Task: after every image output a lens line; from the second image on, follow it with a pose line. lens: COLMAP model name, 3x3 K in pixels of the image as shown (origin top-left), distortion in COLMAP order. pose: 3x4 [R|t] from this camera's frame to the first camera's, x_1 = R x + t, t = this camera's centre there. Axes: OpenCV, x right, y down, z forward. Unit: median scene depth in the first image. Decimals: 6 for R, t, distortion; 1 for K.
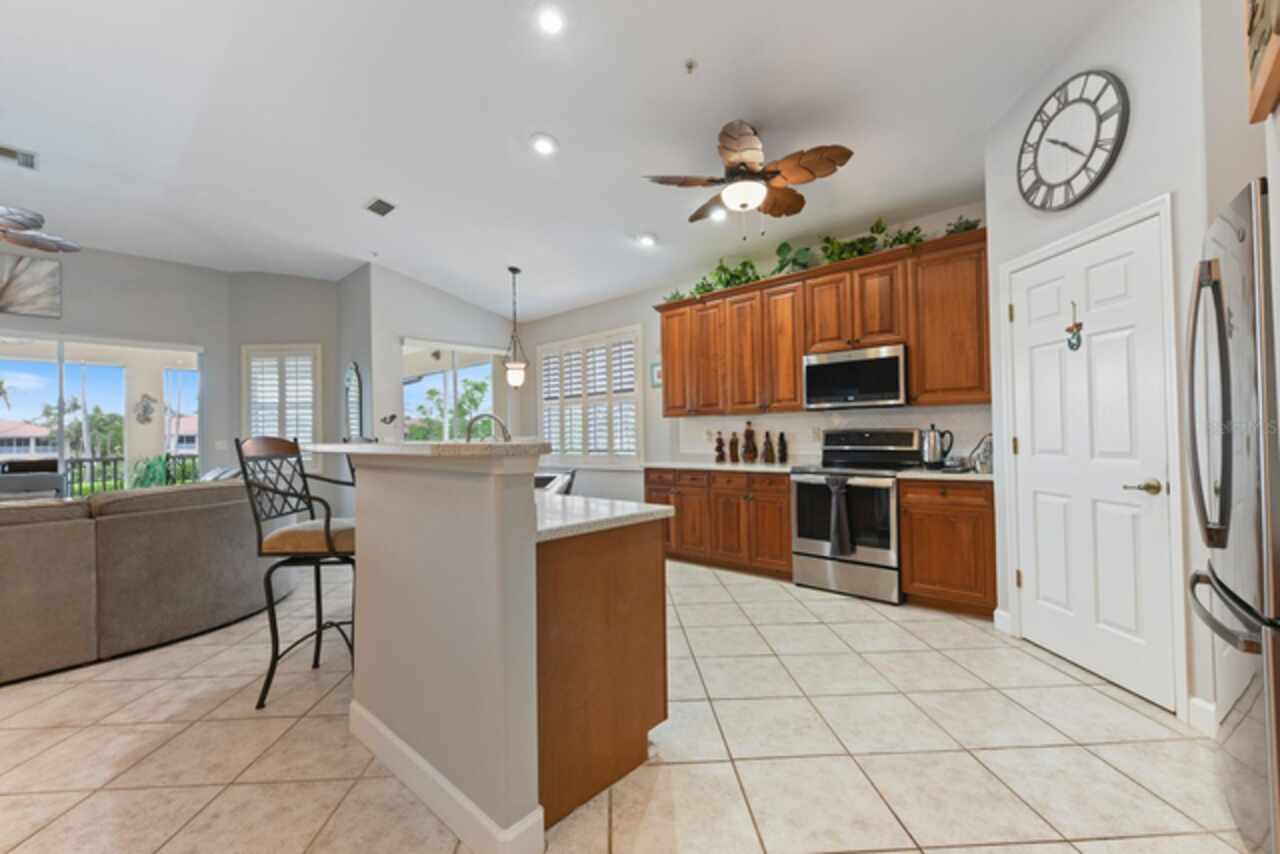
lens RADIAL K [[536.7, 0, 632.0], [0, 536.7, 425.2], [0, 0, 1]] dist [0.006048, -0.001294]
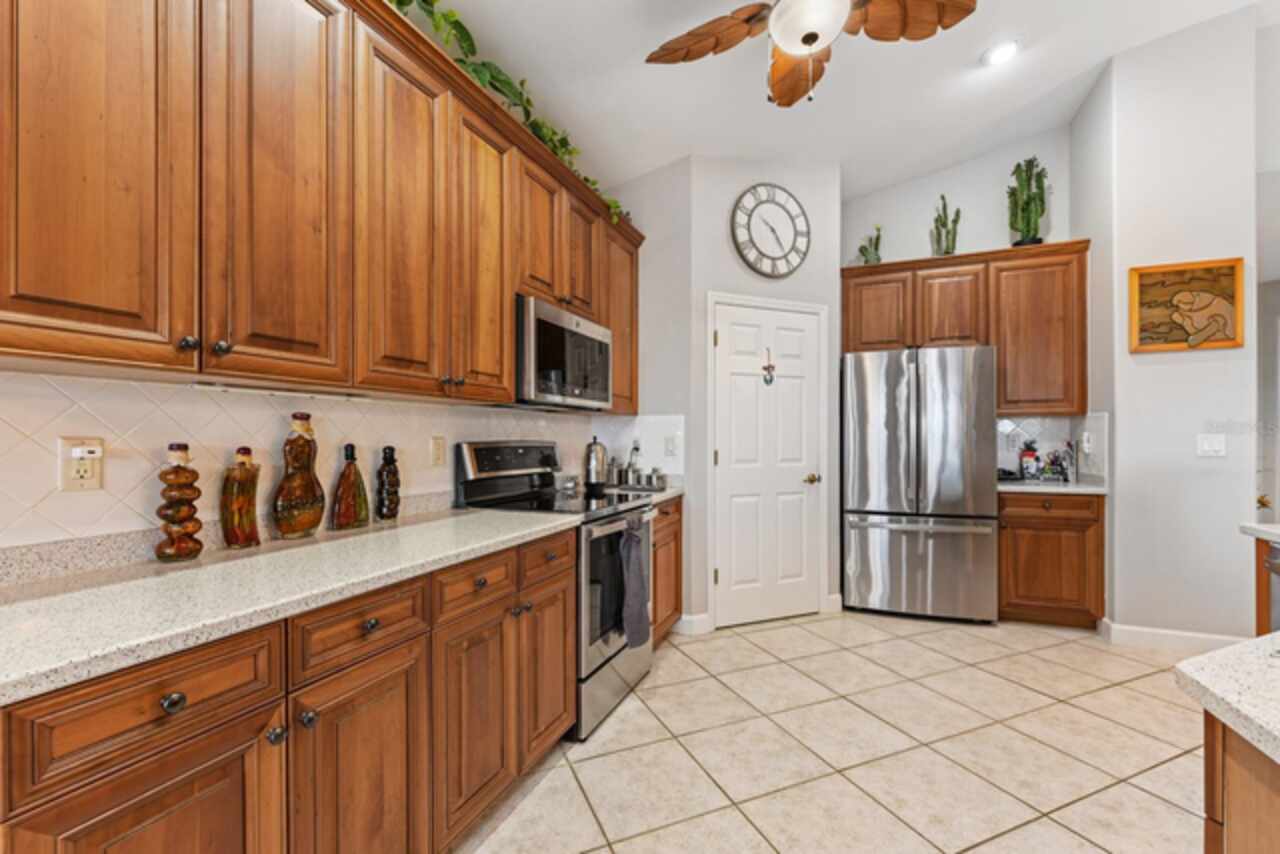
lens RADIAL K [[536.7, 0, 645.4], [0, 536.7, 439.1], [0, 0, 1]] dist [0.006048, -0.001294]
pose [[-0.369120, 0.017957, 0.929208, -0.200482], [-0.006360, 0.999741, -0.021847, 0.018236], [-0.929360, -0.013974, -0.368910, 1.153507]]
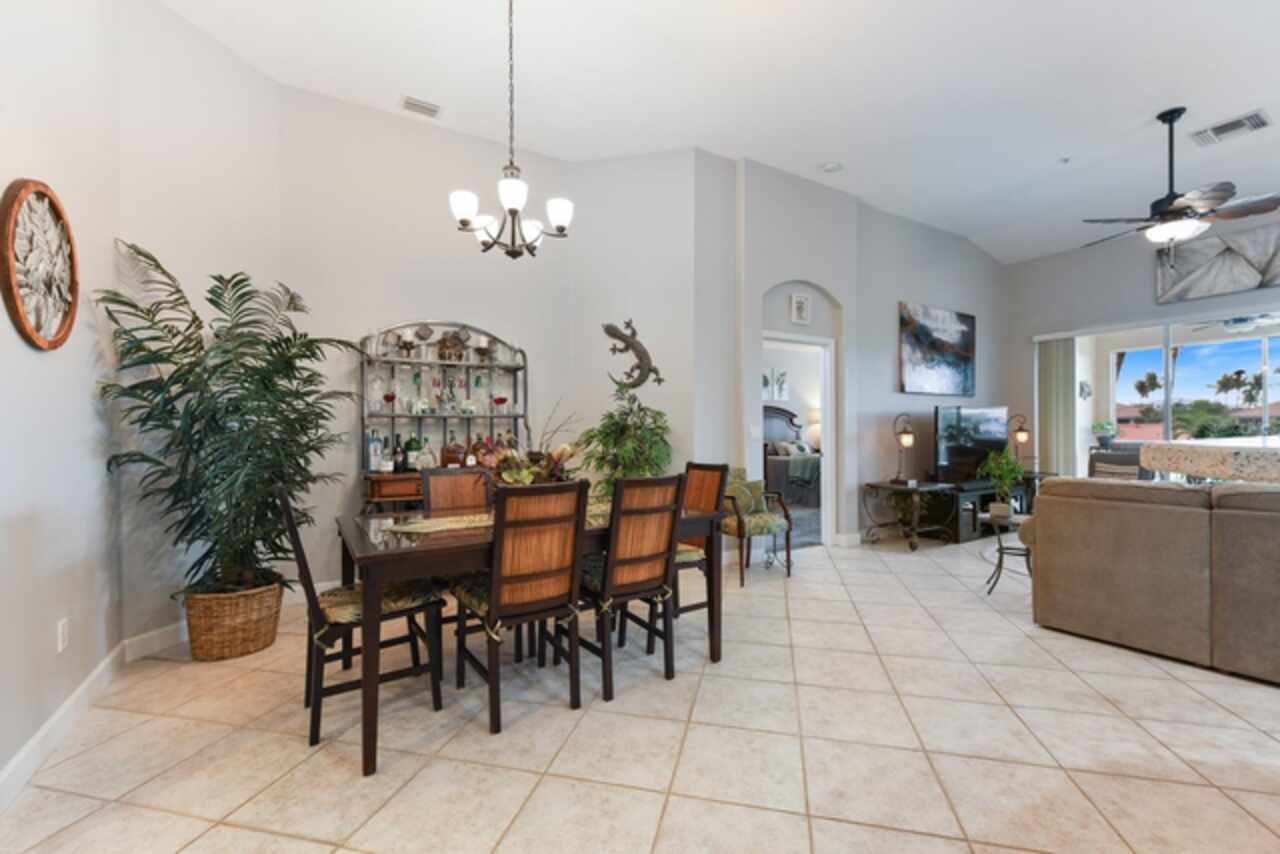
lens RADIAL K [[536.7, 0, 640.8], [0, 536.7, 431.0], [0, 0, 1]] dist [0.006048, -0.001294]
pose [[-0.264097, 0.022747, -0.964228, 0.084129], [0.027853, 0.999485, 0.015950, 0.000748], [0.964094, -0.022644, -0.264594, 0.233744]]
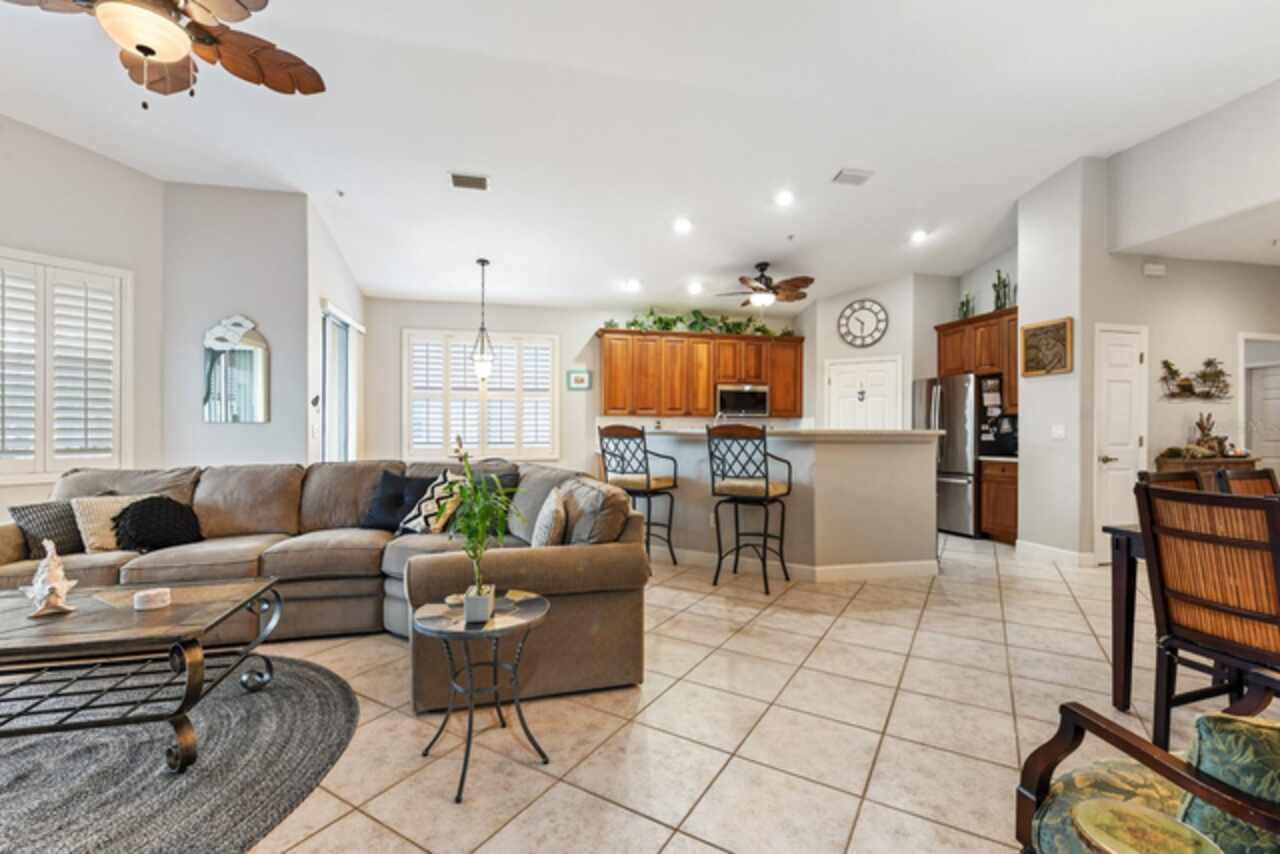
lens RADIAL K [[561.7, 0, 641.4], [0, 561.7, 432.1], [0, 0, 1]] dist [0.009541, -0.003861]
pose [[0.554034, 0.018227, 0.832294, -1.356892], [-0.028787, 0.999582, -0.002728, 0.034505], [-0.831996, -0.022448, 0.554327, 0.232933]]
